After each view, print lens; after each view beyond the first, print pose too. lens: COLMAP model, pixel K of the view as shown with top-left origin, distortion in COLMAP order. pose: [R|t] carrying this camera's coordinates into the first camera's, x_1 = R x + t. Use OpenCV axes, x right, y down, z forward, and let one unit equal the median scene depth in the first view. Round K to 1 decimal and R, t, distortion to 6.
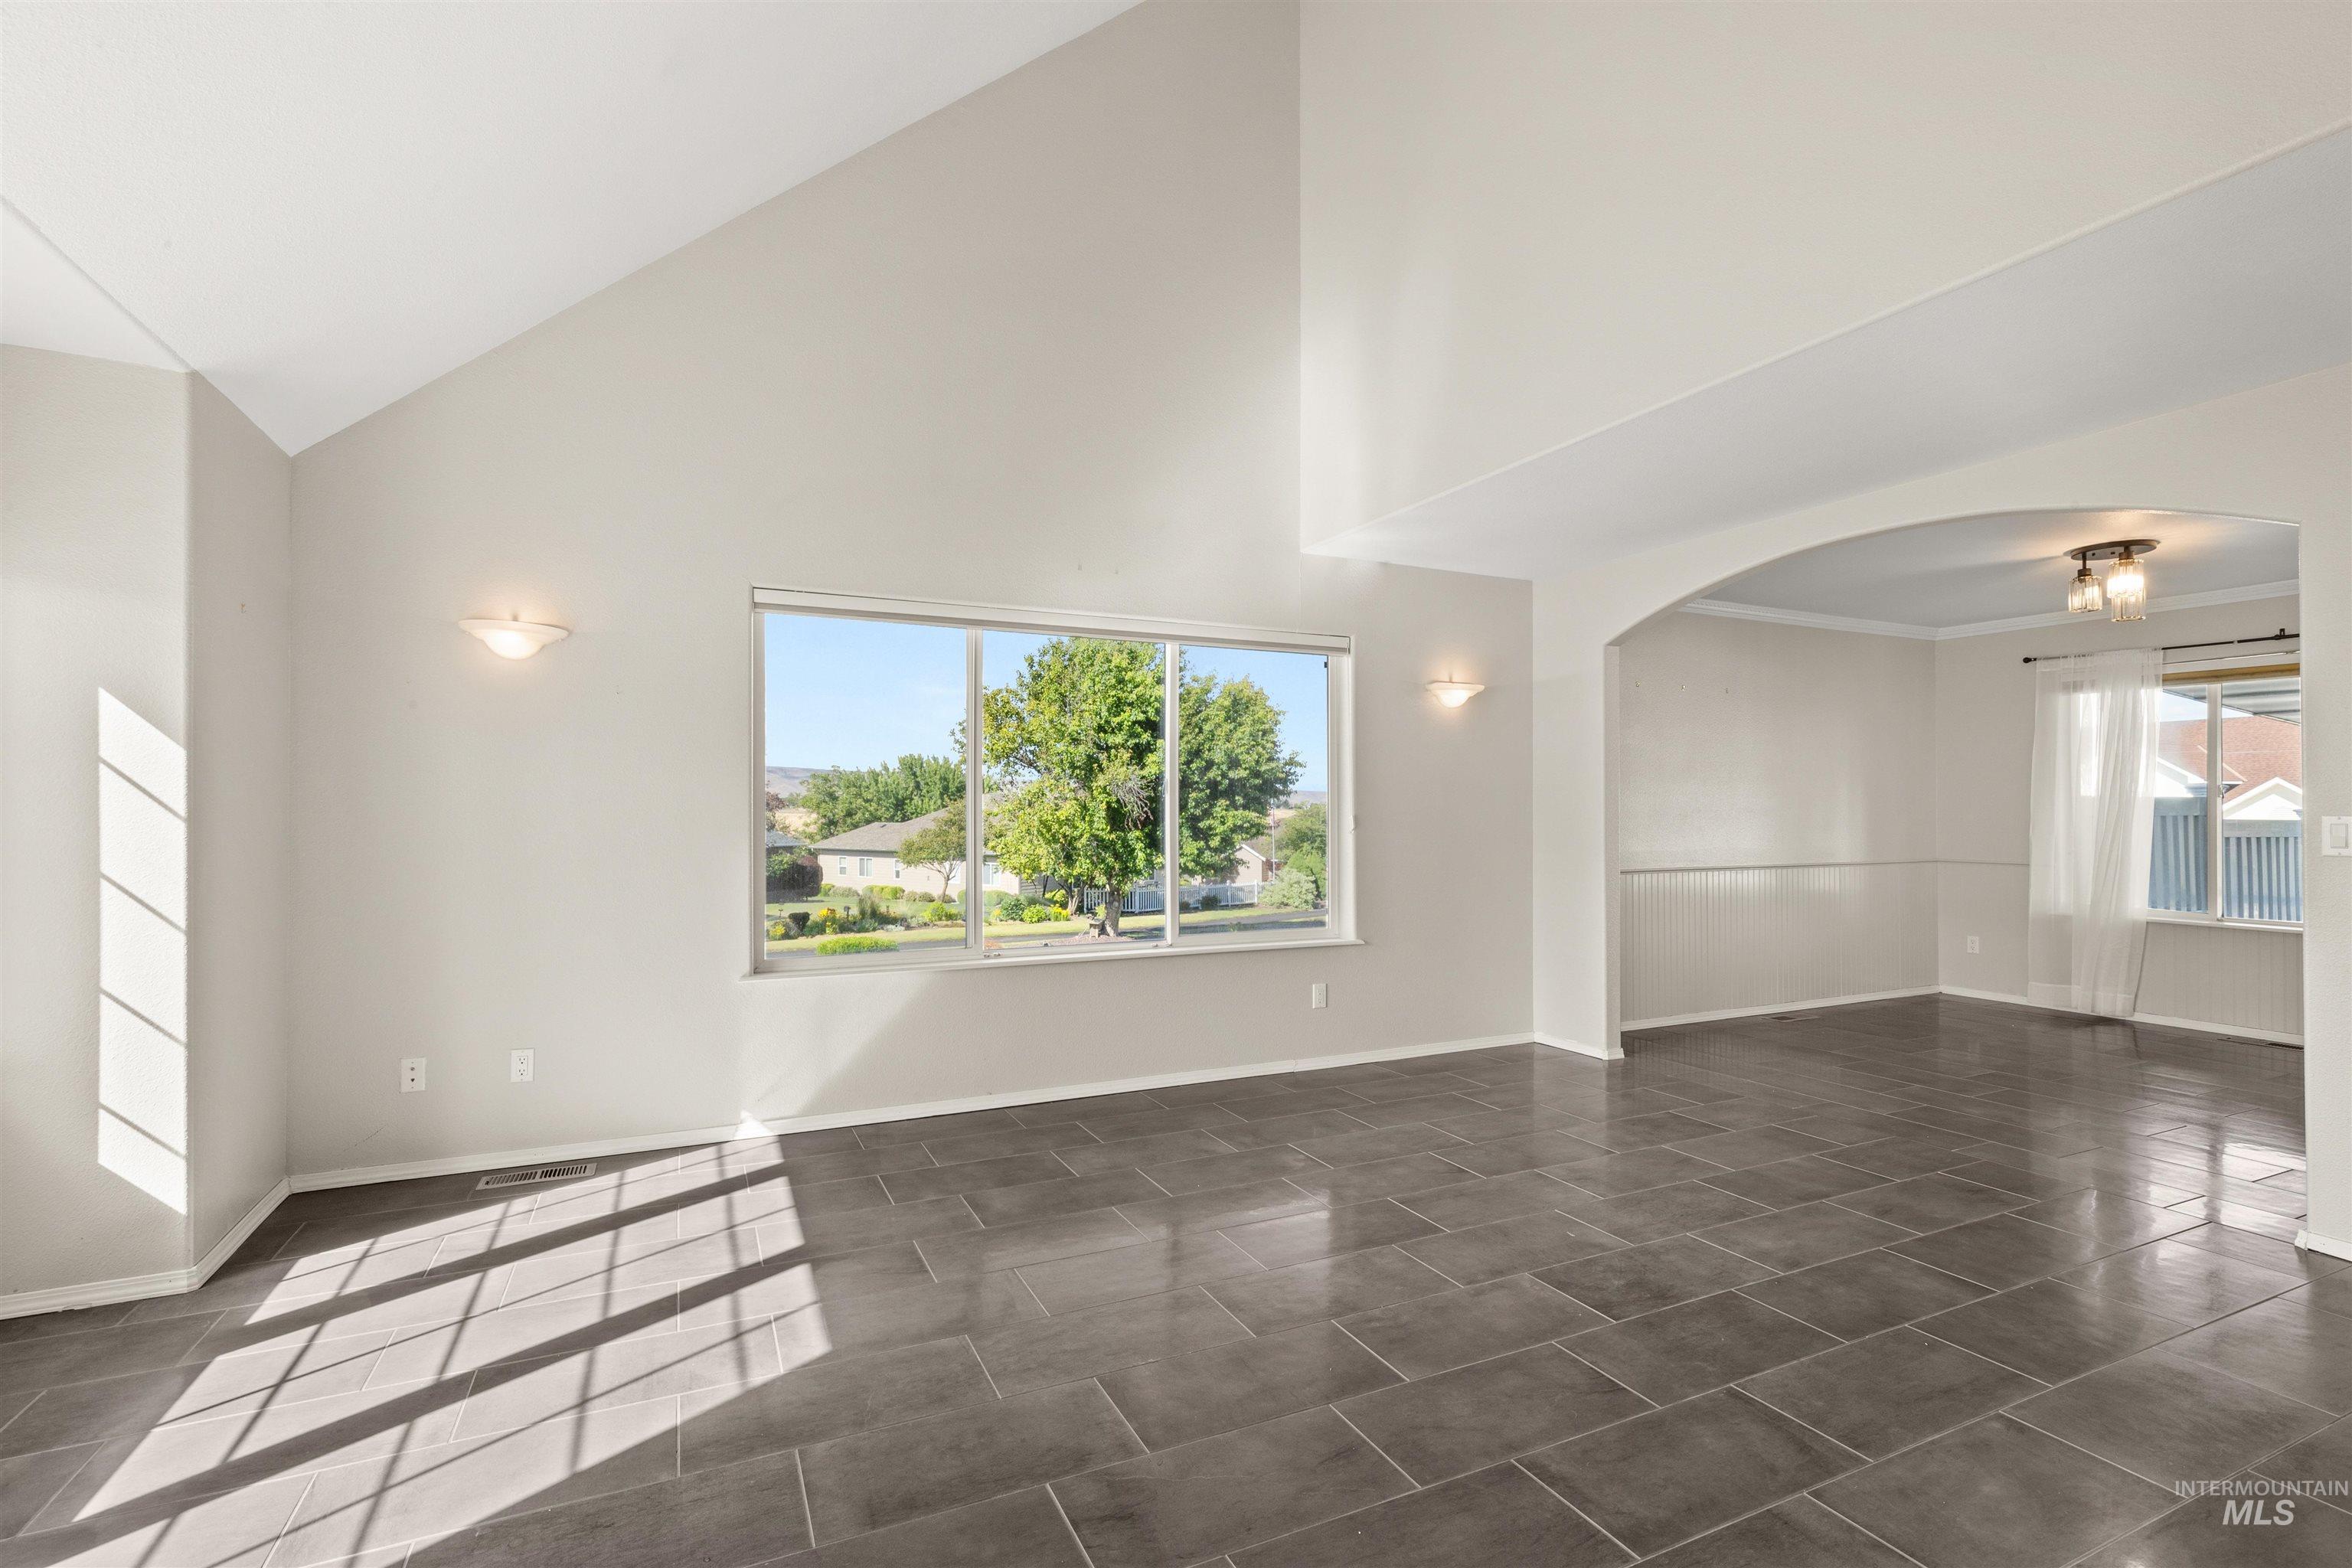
lens RADIAL K [[1080.2, 0, 1182.6], [0, 1080.2, 801.0], [0, 0, 1]] dist [-0.006984, 0.002316]
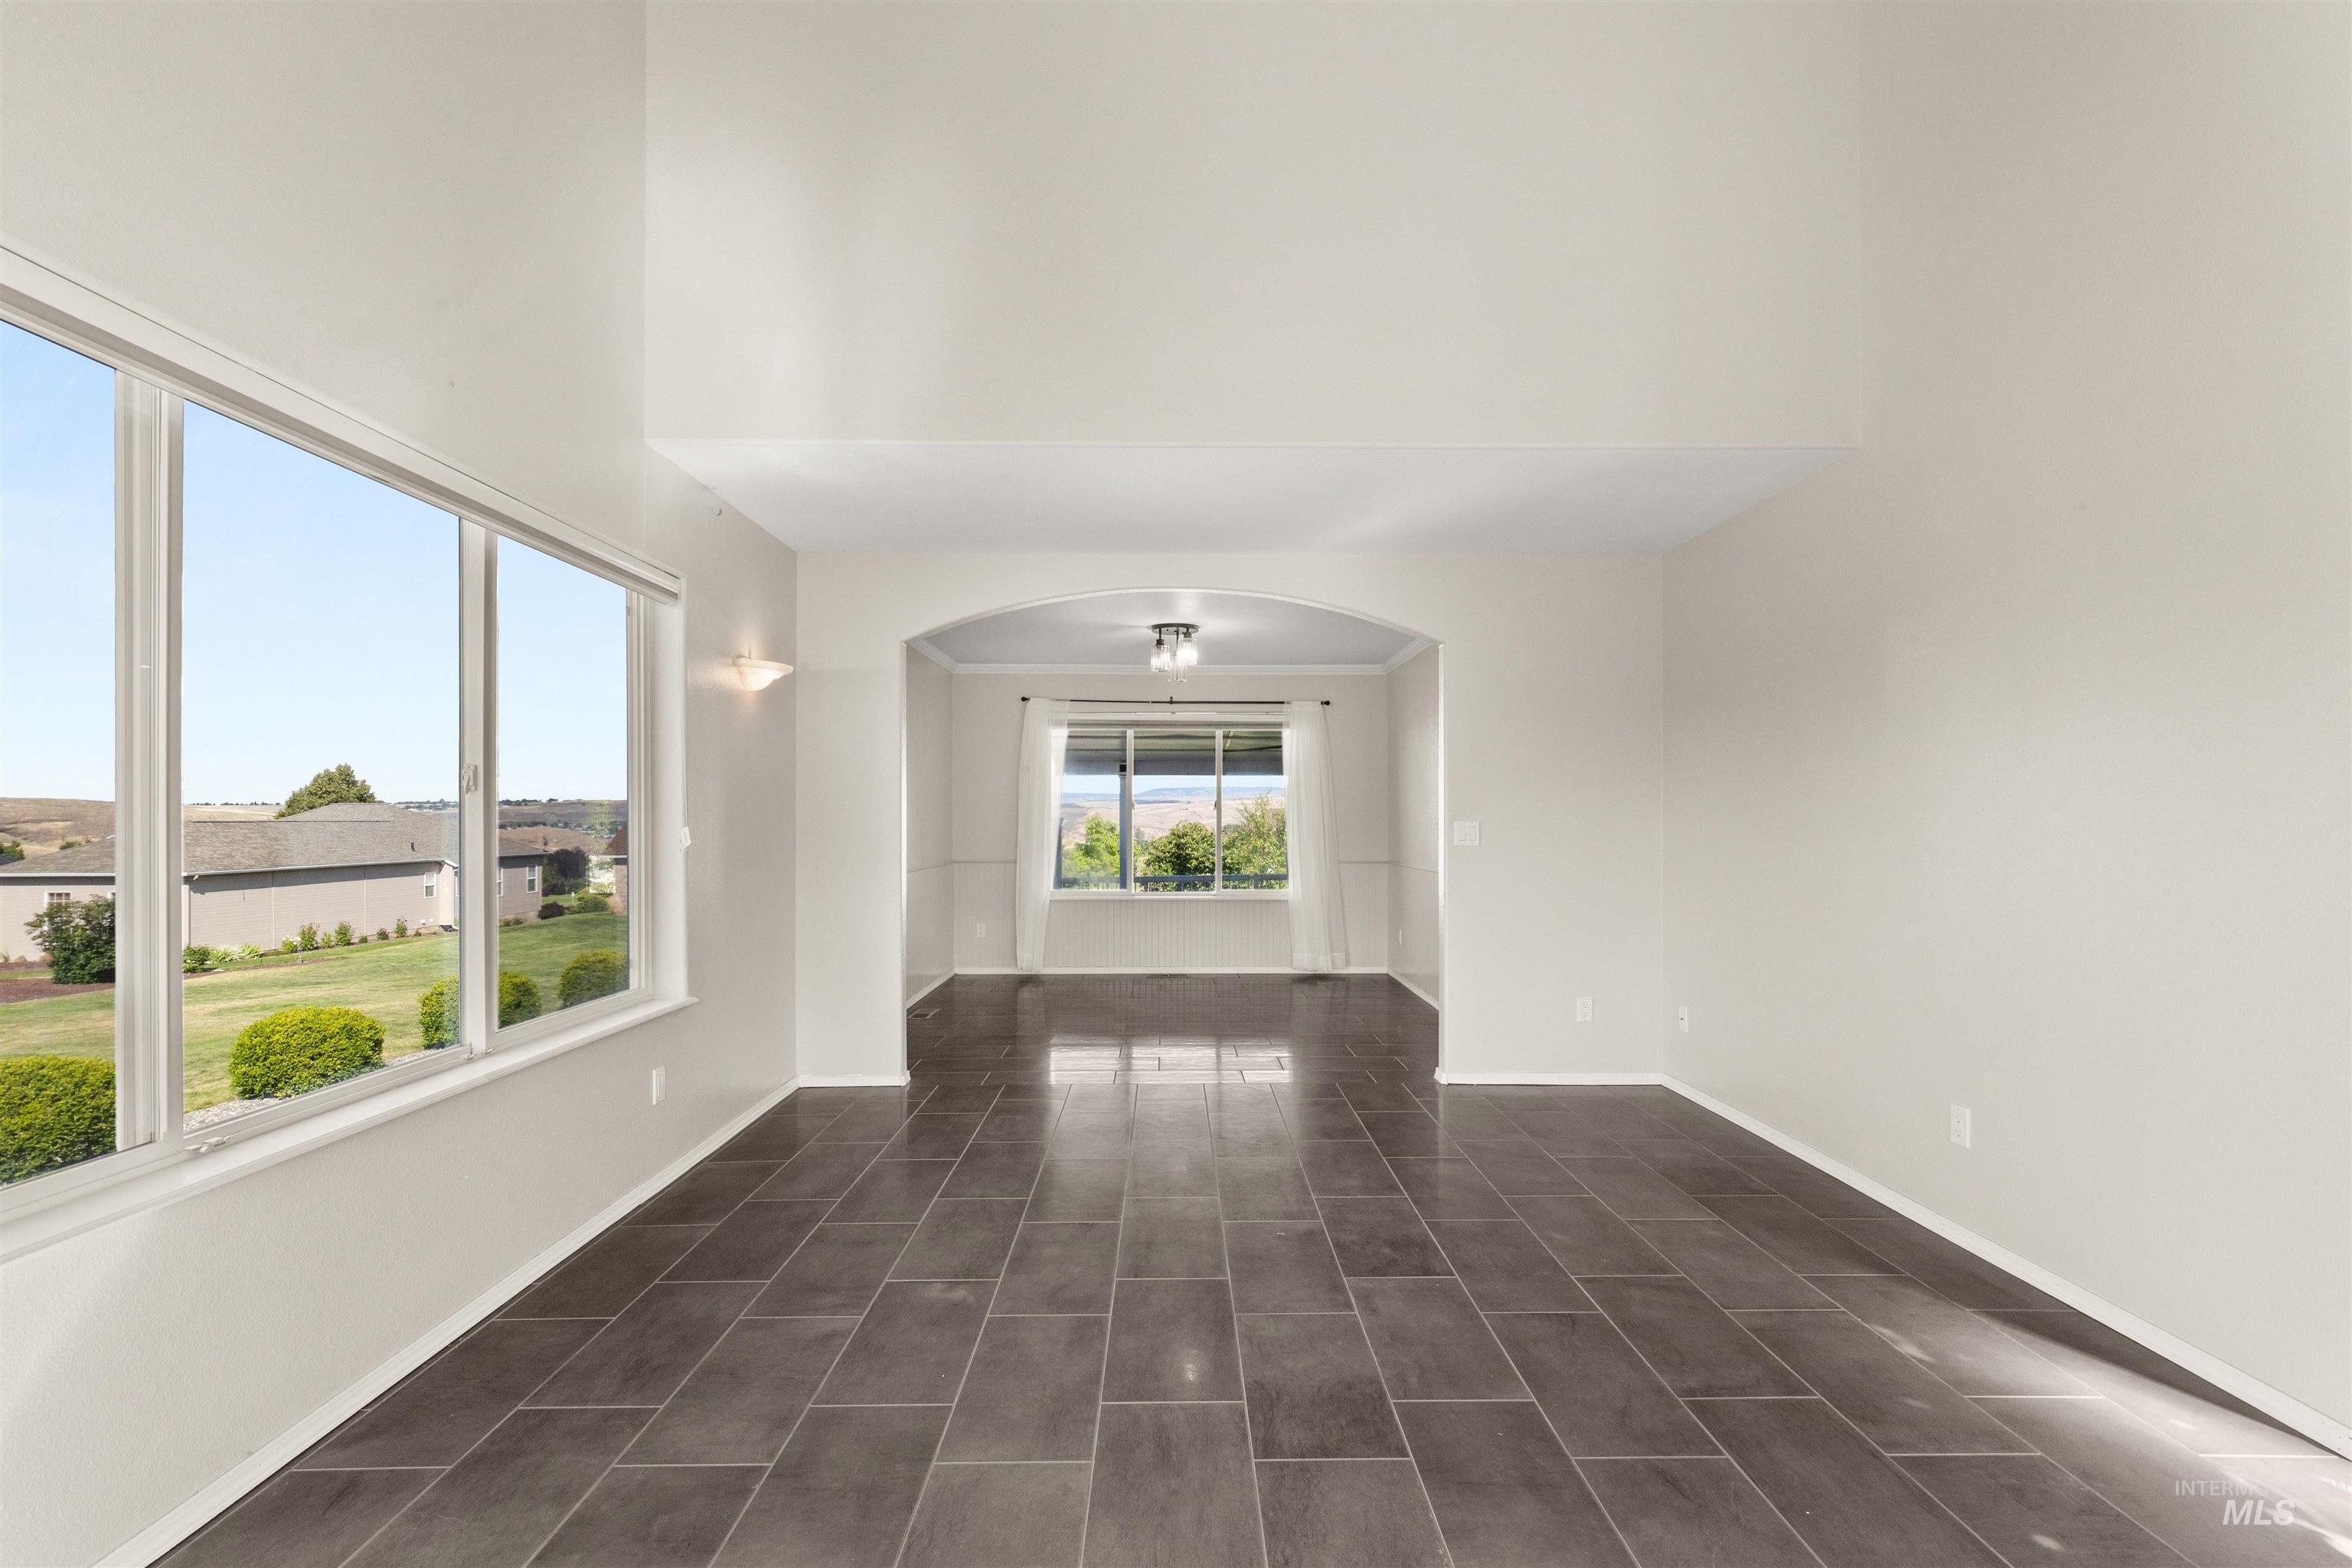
lens RADIAL K [[1080.2, 0, 1188.4], [0, 1080.2, 806.9], [0, 0, 1]] dist [-0.006984, 0.002316]
pose [[0.415525, 0.008029, 0.909546, -0.530451], [-0.004326, 0.999967, -0.006851, 0.004999], [-0.909571, -0.001088, 0.415546, 0.573378]]
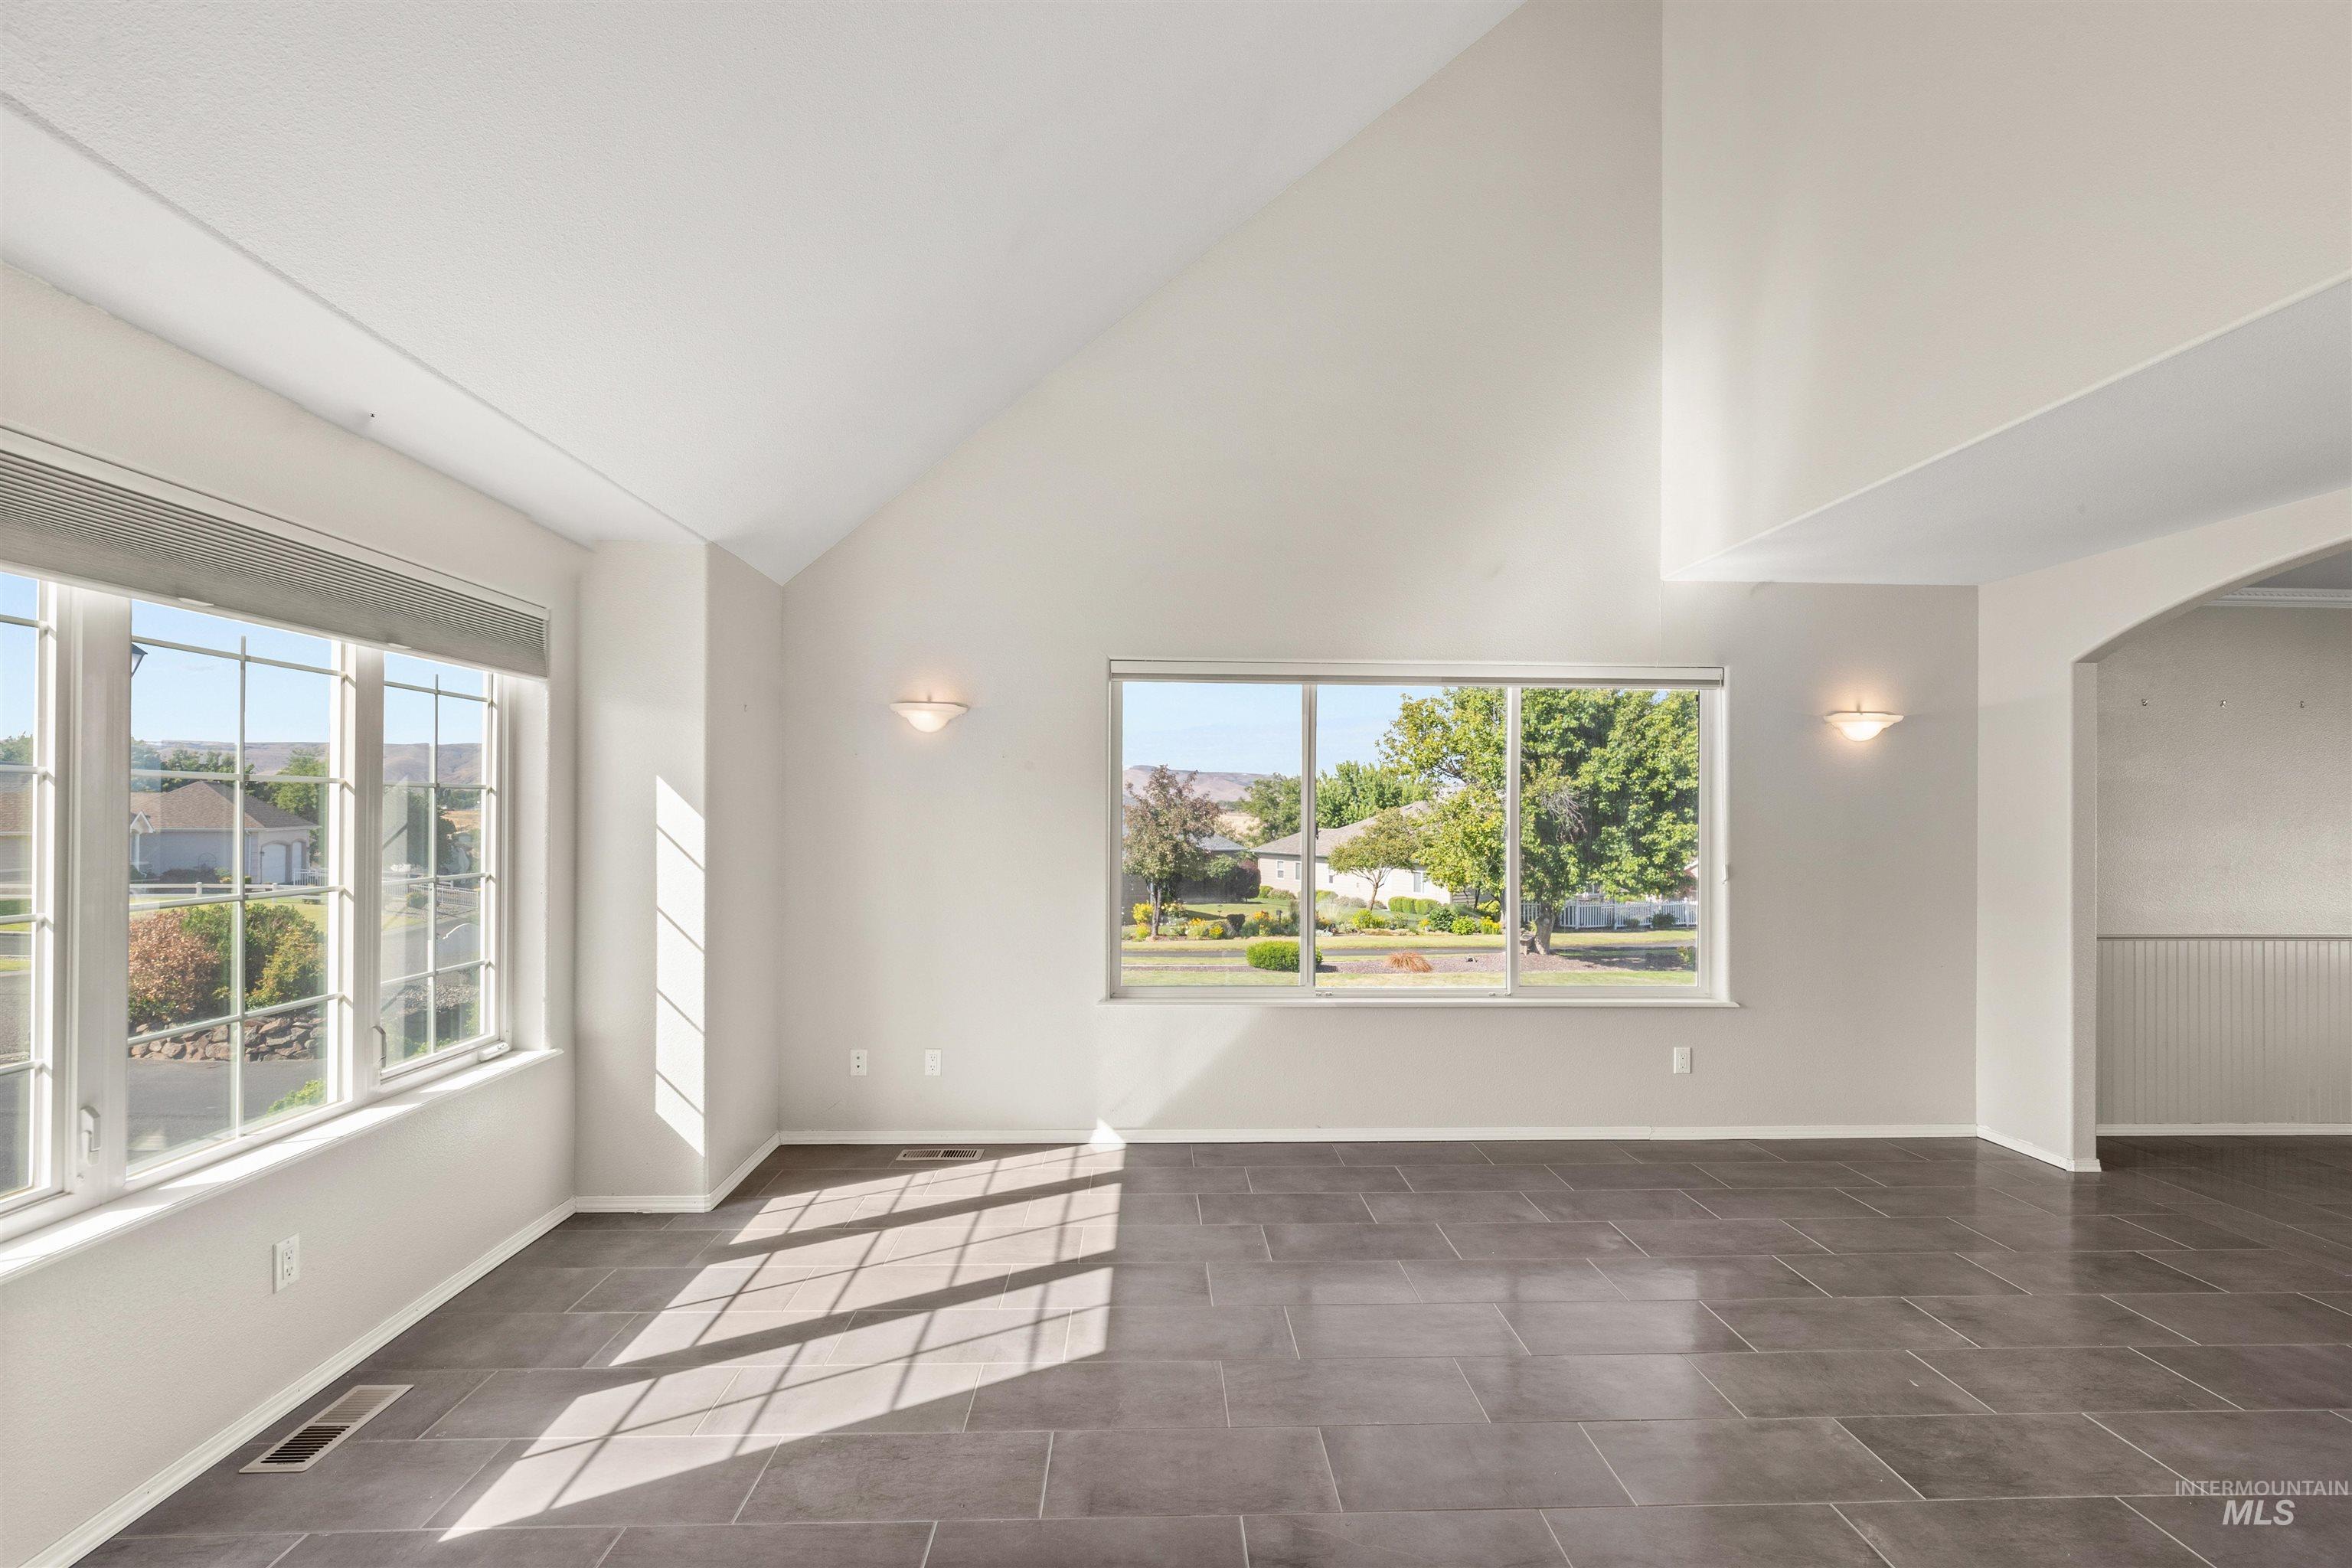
lens RADIAL K [[1080.2, 0, 1179.5], [0, 1080.2, 806.5], [0, 0, 1]] dist [-0.006984, 0.002316]
pose [[0.918479, 0.004108, -0.395448, 0.138463], [-0.003354, 0.999991, 0.002599, -0.053497], [0.395455, -0.001061, 0.918485, -0.021822]]
